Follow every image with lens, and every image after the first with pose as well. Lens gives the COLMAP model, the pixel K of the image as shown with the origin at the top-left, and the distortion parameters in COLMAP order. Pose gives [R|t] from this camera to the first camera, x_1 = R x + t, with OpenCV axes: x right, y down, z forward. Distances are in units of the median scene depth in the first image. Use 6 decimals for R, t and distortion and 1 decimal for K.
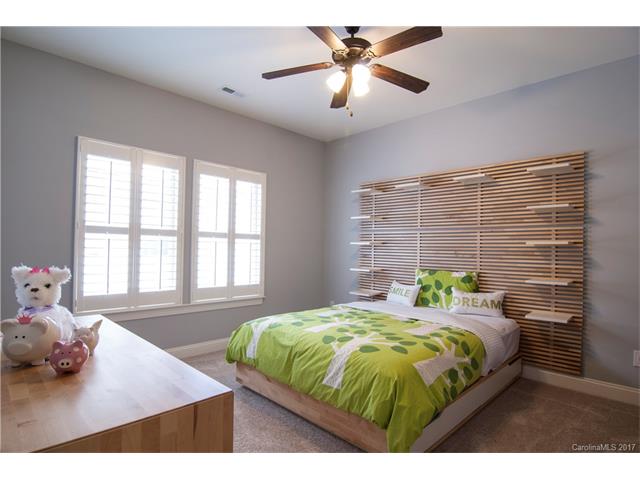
lens RADIAL K [[344.3, 0, 320.1], [0, 344.3, 242.5], [0, 0, 1]] dist [-0.000722, -0.011282]
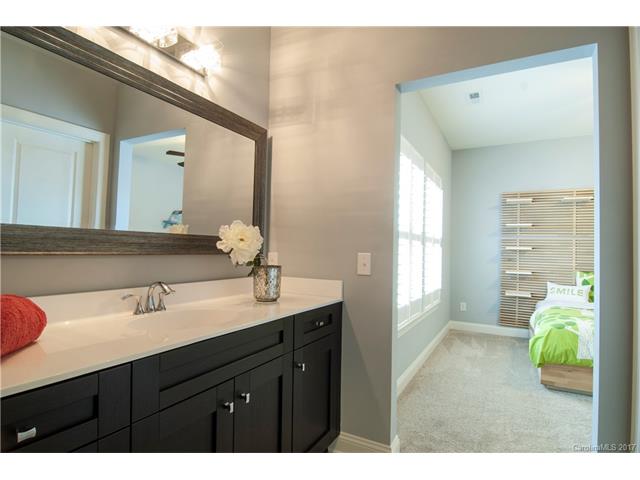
lens RADIAL K [[344.3, 0, 320.1], [0, 344.3, 242.5], [0, 0, 1]] dist [-0.000722, -0.011282]
pose [[0.950414, 0.016851, 0.310530, -0.822945], [-0.013965, 0.999836, -0.011517, 0.005596], [-0.310673, 0.006609, 0.950494, 0.175314]]
